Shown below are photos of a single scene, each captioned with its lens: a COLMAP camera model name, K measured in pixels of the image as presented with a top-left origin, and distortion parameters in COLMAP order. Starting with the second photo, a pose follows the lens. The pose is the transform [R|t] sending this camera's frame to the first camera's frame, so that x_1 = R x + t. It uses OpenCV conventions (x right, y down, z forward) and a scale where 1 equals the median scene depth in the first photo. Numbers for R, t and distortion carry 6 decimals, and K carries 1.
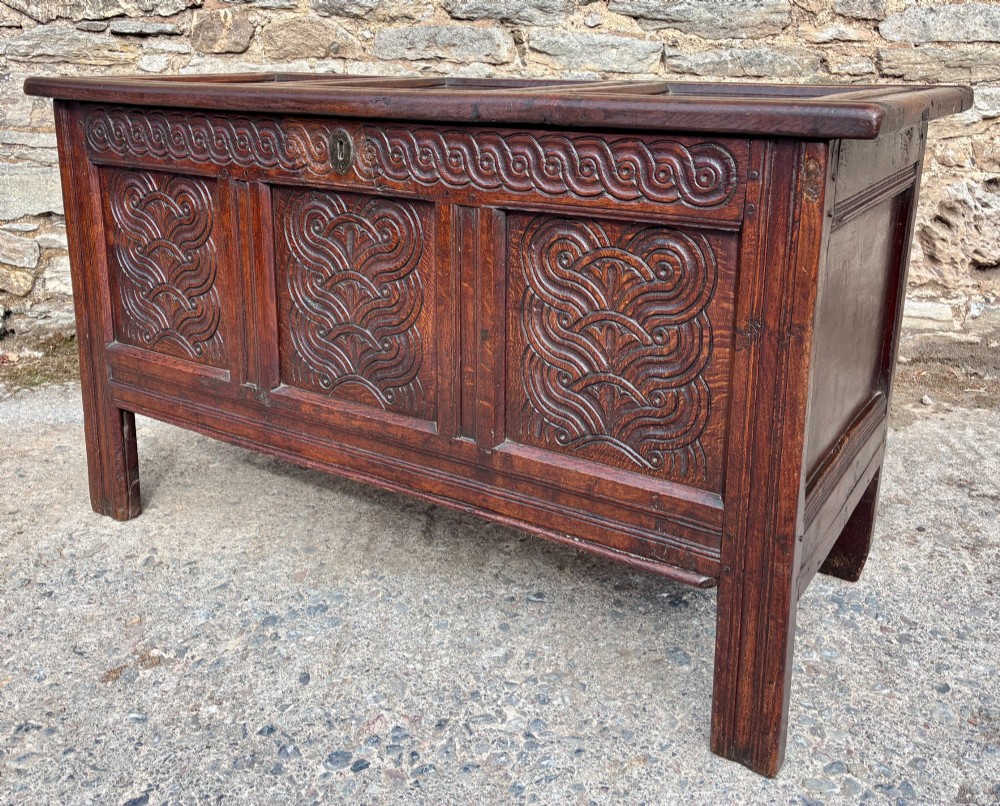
lens RADIAL K [[980.1, 0, 495.6], [0, 980.1, 319.3], [0, 0, 1]] dist [0.018111, 0.000000]
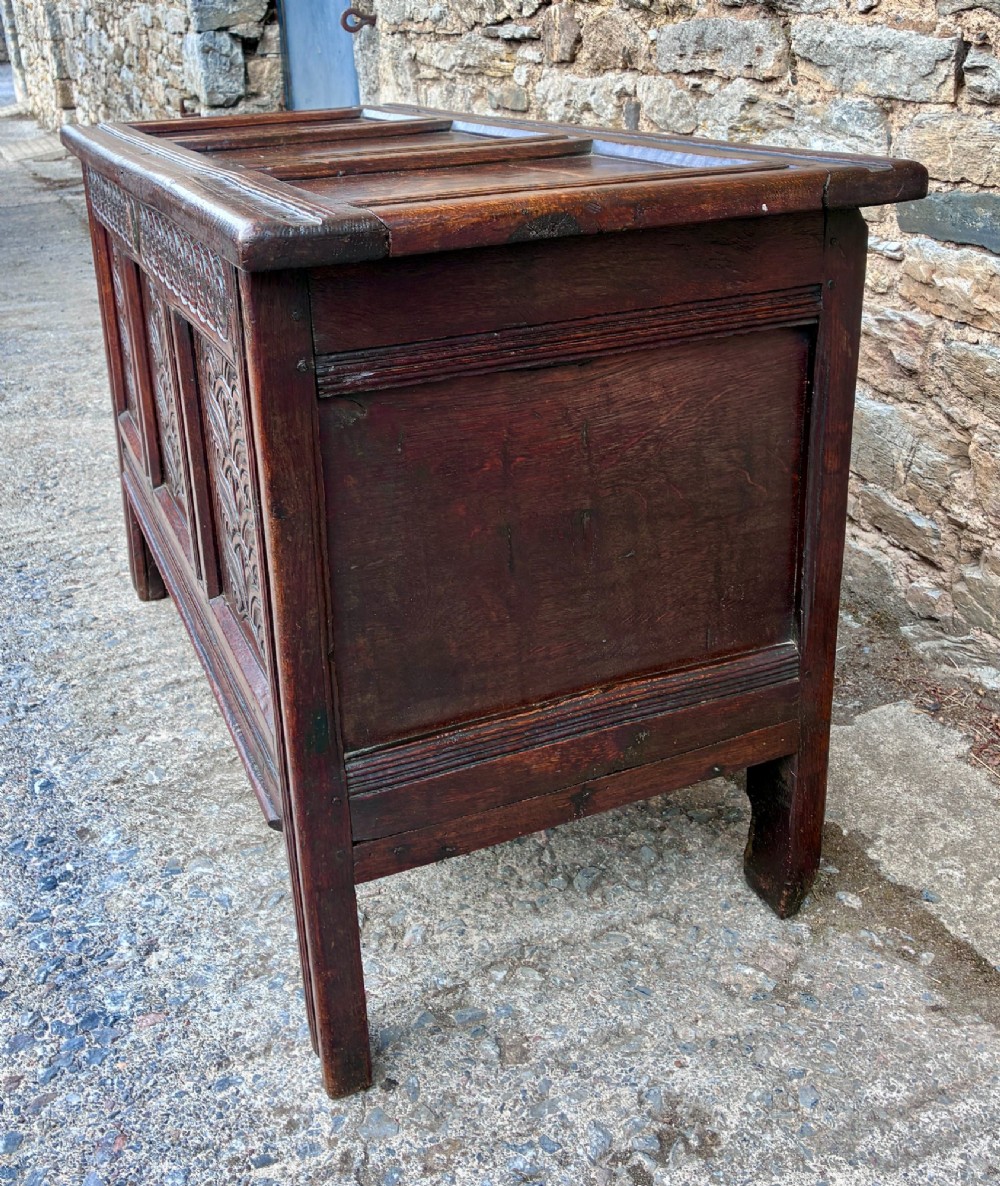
lens RADIAL K [[1283.3, 0, 493.2], [0, 1283.3, 471.1], [0, 0, 1]] dist [0.018317, 0.000000]
pose [[0.422596, 0.272454, -0.864397, 0.675577], [-0.181073, 0.959898, 0.214030, -0.172308], [0.888046, 0.066071, 0.454983, 0.522181]]
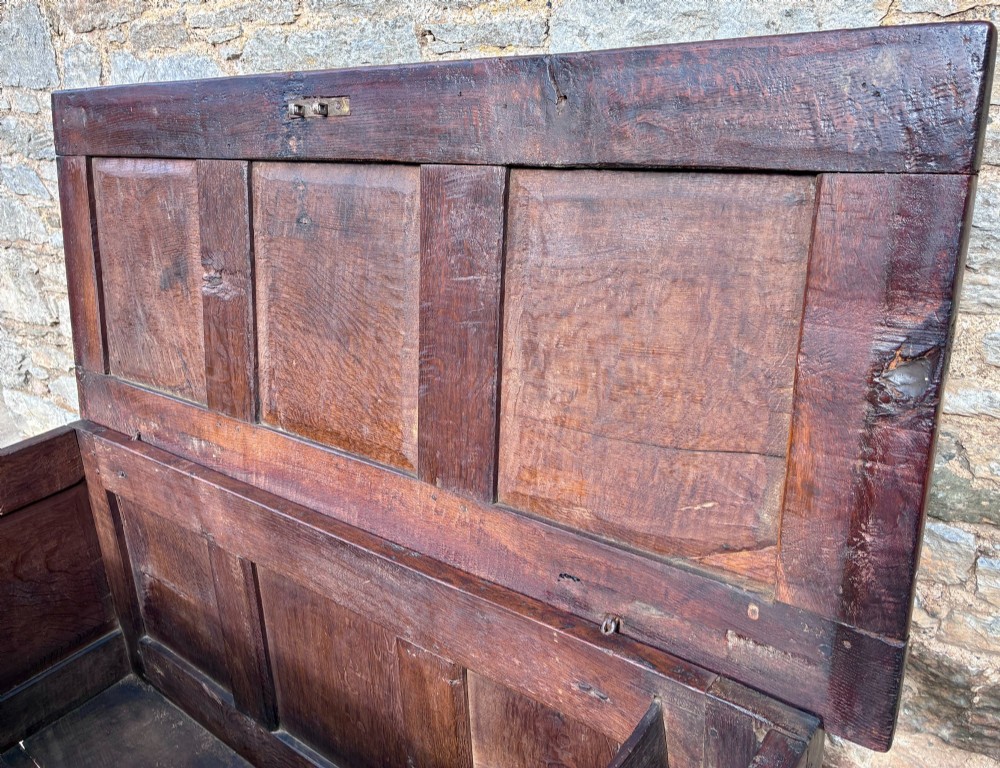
lens RADIAL K [[816.8, 0, 499.6], [0, 816.8, 359.4], [0, 0, 1]] dist [0.017939, 0.002272]
pose [[0.812170, 0.129486, -0.568871, 0.372700], [-0.069715, 0.989613, 0.125724, -0.339063], [0.579241, -0.062450, 0.812761, 0.546612]]
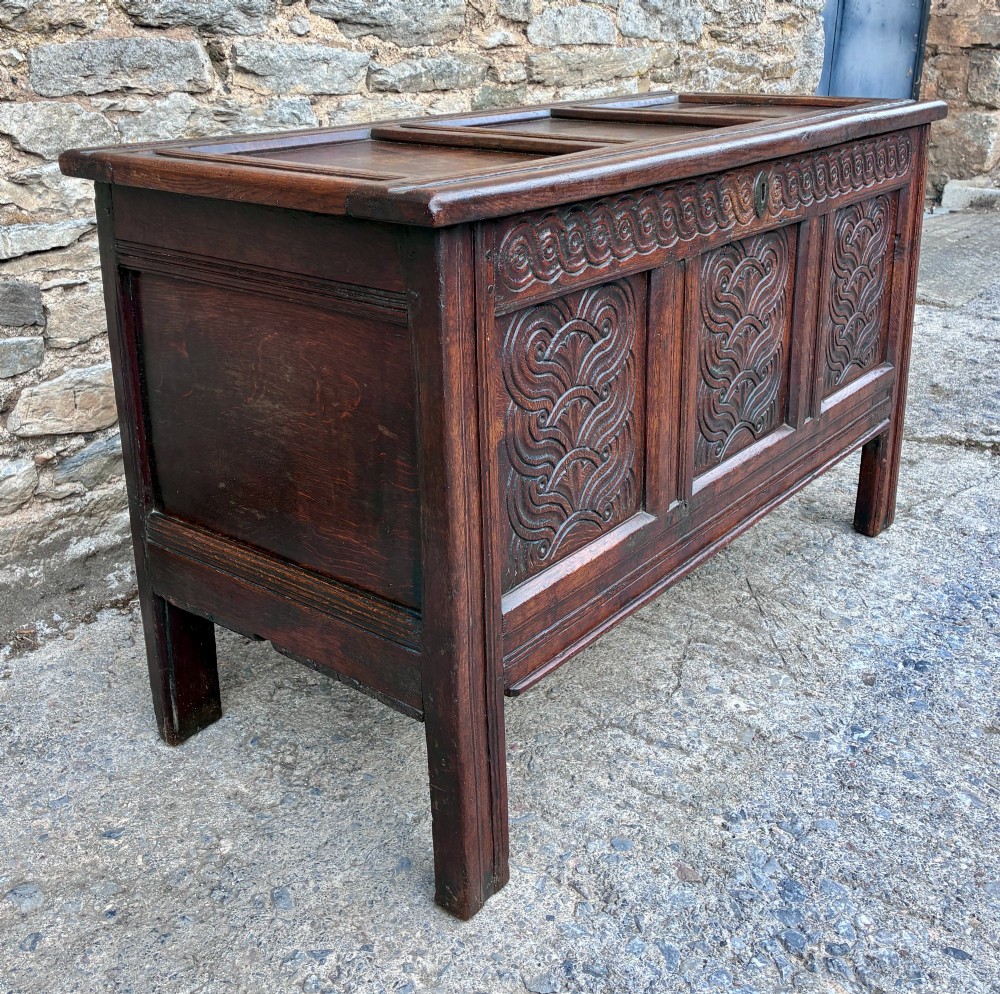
lens RADIAL K [[1175.7, 0, 474.4], [0, 1175.7, 357.8], [0, 0, 1]] dist [0.022745, 0.000000]
pose [[0.587530, -0.233723, 0.774714, -0.557296], [0.210921, 0.968518, 0.132233, -0.153577], [-0.781230, 0.085713, 0.618330, 0.376946]]
